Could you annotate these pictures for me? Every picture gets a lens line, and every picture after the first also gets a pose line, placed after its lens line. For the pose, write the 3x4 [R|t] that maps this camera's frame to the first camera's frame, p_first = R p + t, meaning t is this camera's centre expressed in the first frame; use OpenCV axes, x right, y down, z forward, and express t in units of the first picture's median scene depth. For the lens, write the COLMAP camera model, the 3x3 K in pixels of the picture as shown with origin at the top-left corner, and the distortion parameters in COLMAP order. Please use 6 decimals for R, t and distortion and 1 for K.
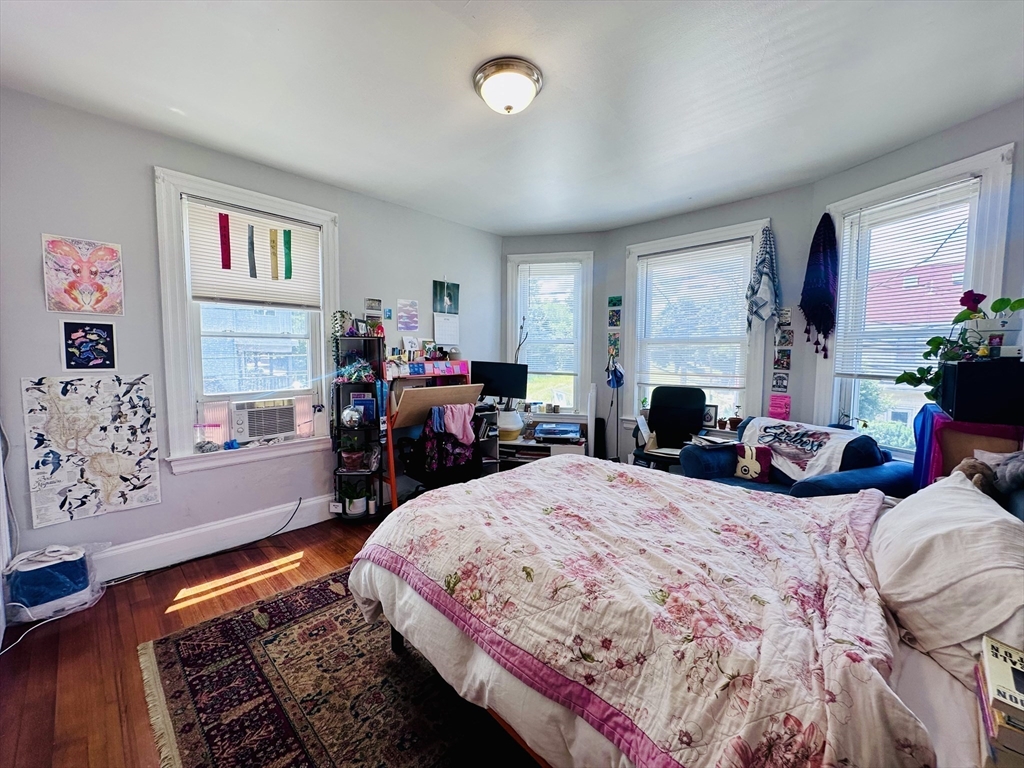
lens RADIAL K [[409.8, 0, 508.5], [0, 409.8, 381.1], [0, 0, 1]] dist [0.001479, 0.000271]
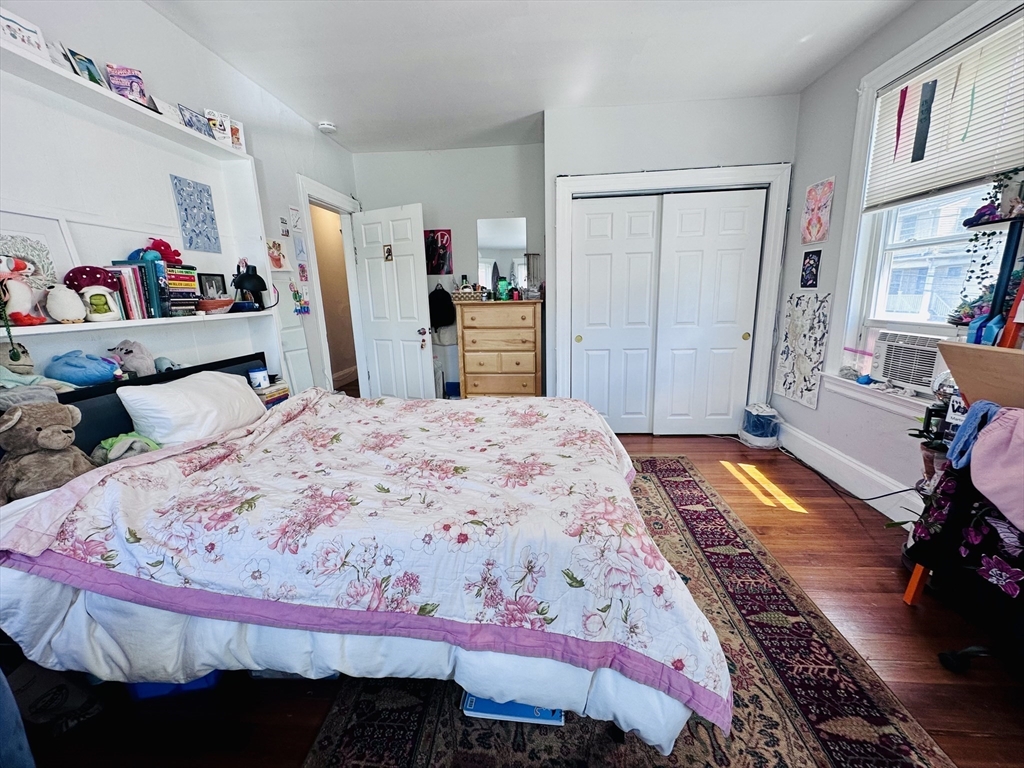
lens RADIAL K [[409.8, 0, 507.3], [0, 409.8, 383.7], [0, 0, 1]] dist [0.001479, 0.000271]
pose [[-0.778767, 0.150994, -0.608870, 0.505227], [-0.019408, 0.964336, 0.263970, -0.056368], [0.627013, 0.217388, -0.748063, 1.327014]]
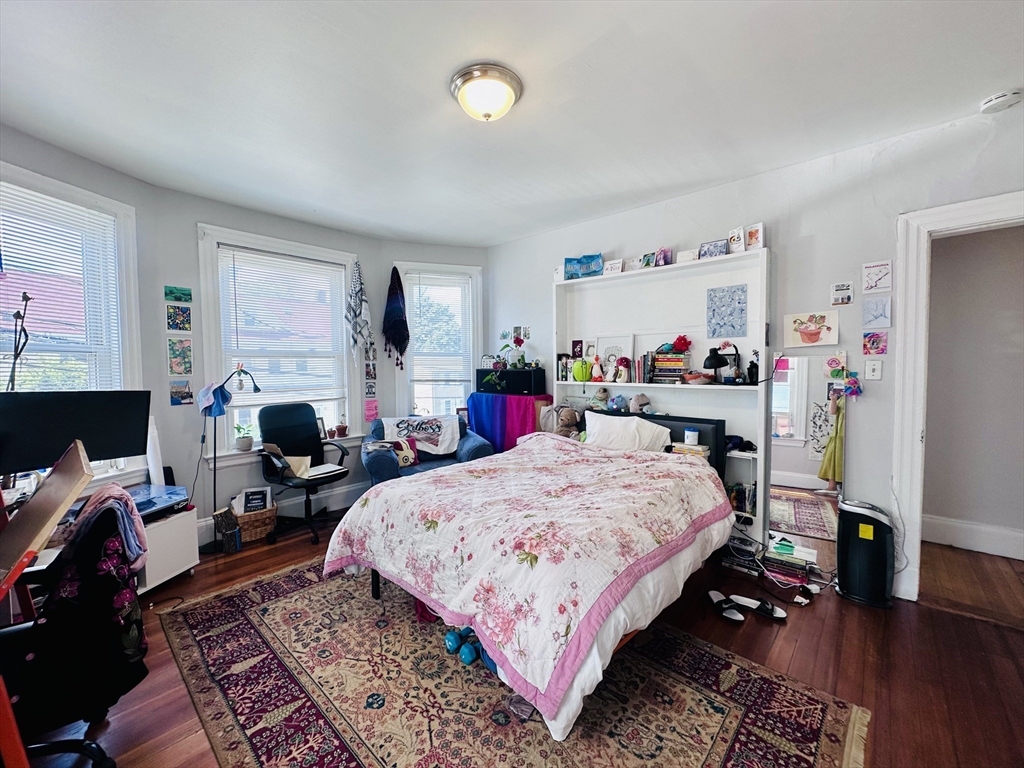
lens RADIAL K [[409.8, 0, 509.9], [0, 409.8, 383.4], [0, 0, 1]] dist [0.001479, 0.000271]
pose [[-0.025149, -0.047759, 0.998542, -0.782482], [0.076634, 0.995827, 0.049559, -0.060793], [-0.996742, 0.077768, -0.021384, 0.801352]]
